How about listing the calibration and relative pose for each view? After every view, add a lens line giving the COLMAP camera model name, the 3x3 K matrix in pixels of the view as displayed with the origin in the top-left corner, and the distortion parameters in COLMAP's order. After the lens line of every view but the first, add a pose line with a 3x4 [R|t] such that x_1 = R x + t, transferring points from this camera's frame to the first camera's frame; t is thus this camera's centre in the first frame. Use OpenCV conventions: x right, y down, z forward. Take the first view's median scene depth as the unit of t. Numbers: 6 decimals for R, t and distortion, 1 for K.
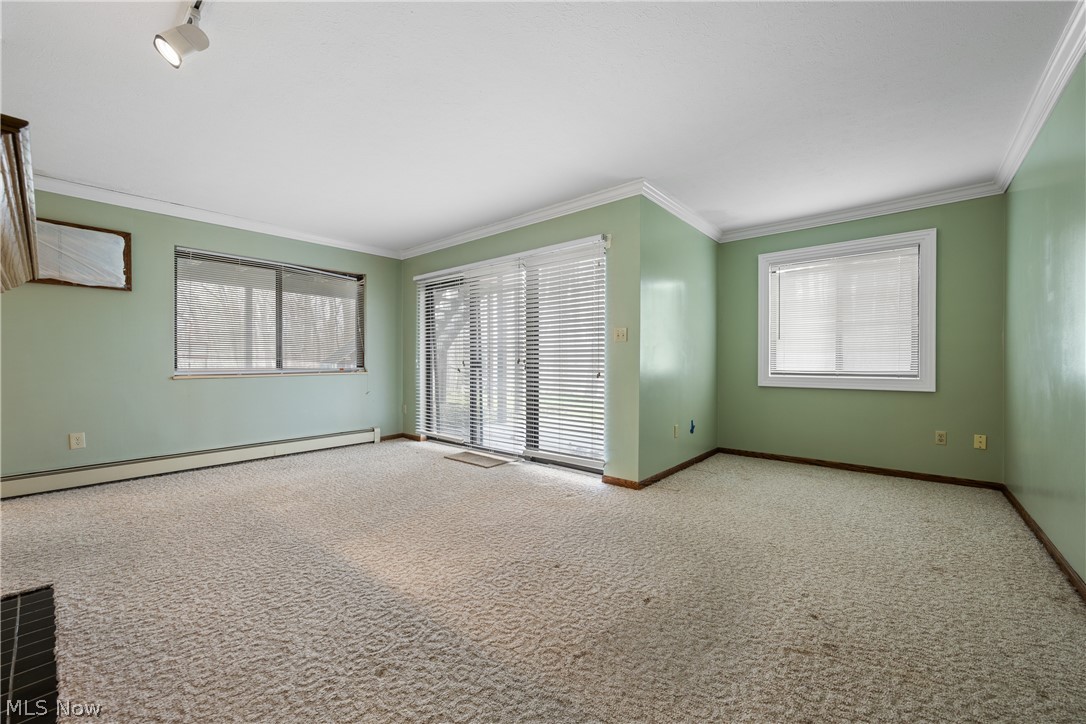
lens RADIAL K [[427.7, 0, 541.6], [0, 427.7, 364.7], [0, 0, 1]] dist [-0.000621, -0.000287]
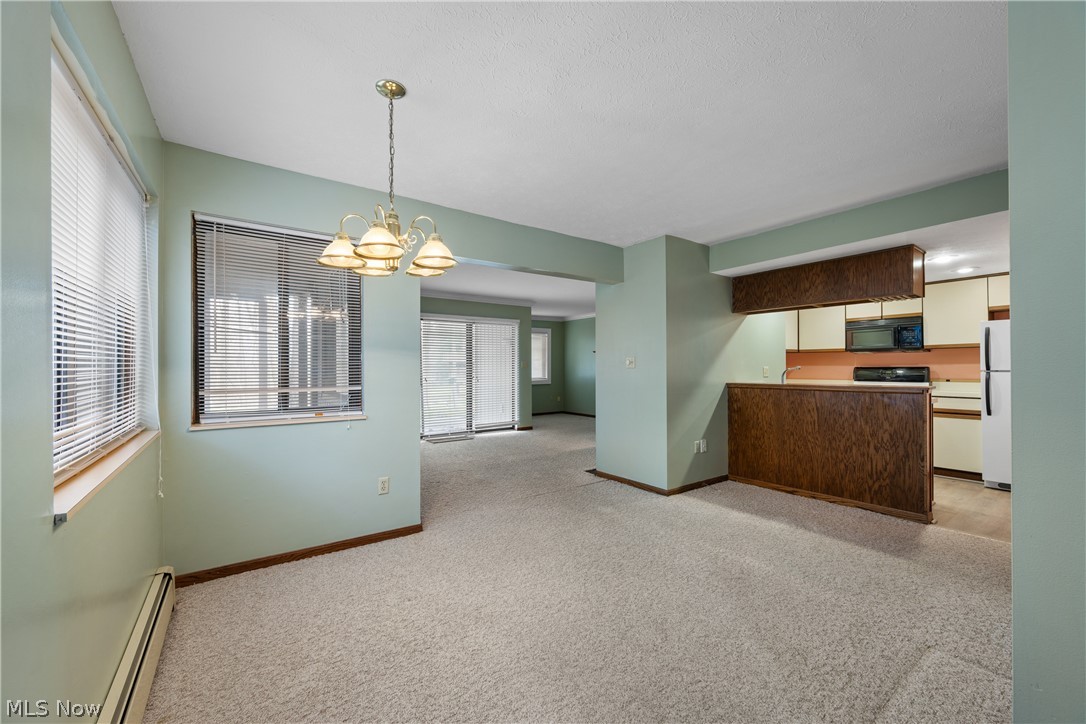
lens RADIAL K [[427.7, 0, 558.8], [0, 427.7, 366.5], [0, 0, 1]] dist [-0.000621, -0.000287]
pose [[0.201150, -0.002053, 0.979558, -1.961635], [0.009931, 0.999951, 0.000057, -0.056802], [-0.979510, 0.009717, 0.201160, 0.331889]]
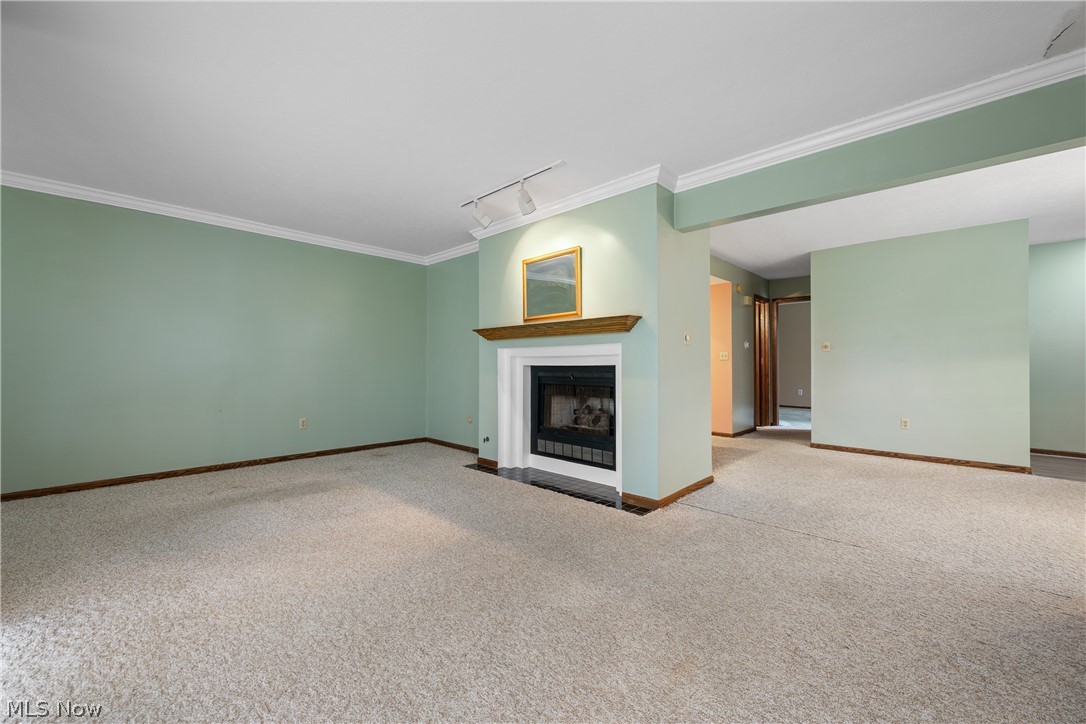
lens RADIAL K [[427.7, 0, 545.3], [0, 427.7, 362.4], [0, 0, 1]] dist [-0.000621, -0.000287]
pose [[-0.998667, -0.002472, 0.051559, -0.471968], [-0.002156, 0.999979, 0.006175, -0.016322], [-0.051573, 0.006055, -0.998651, 1.342575]]
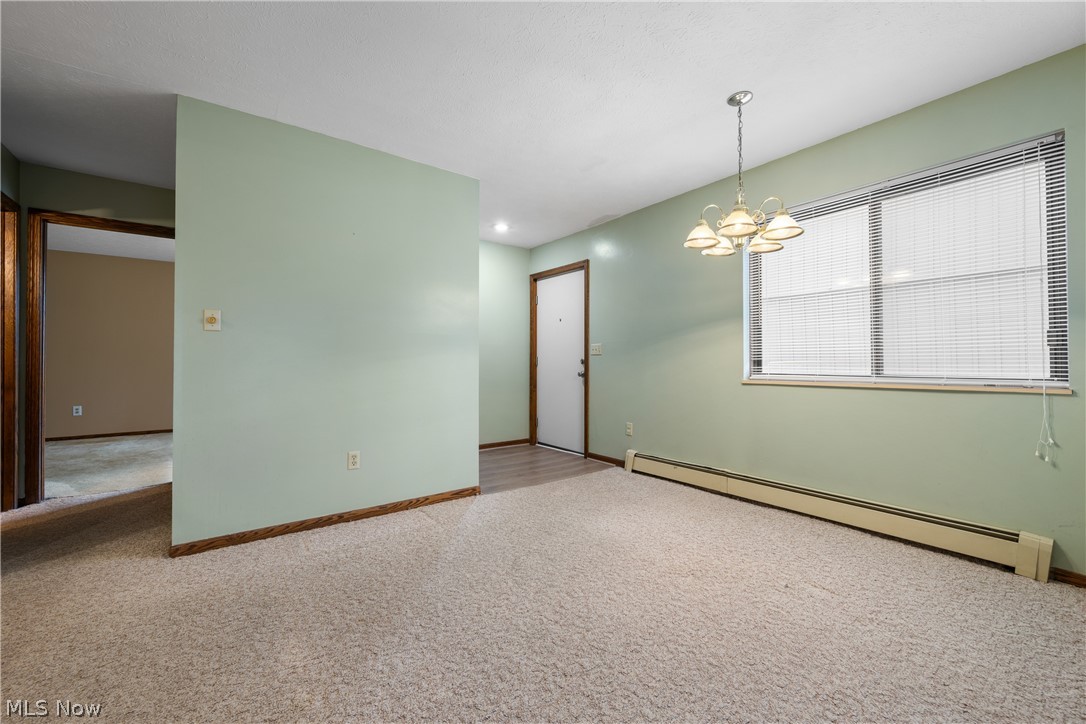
lens RADIAL K [[427.7, 0, 539.4], [0, 427.7, 355.8], [0, 0, 1]] dist [-0.000621, -0.000287]
pose [[-0.216877, -0.017306, -0.976046, -0.817352], [-0.008451, 0.999839, -0.015850, -0.001467], [0.976162, 0.004811, -0.216988, 0.481332]]
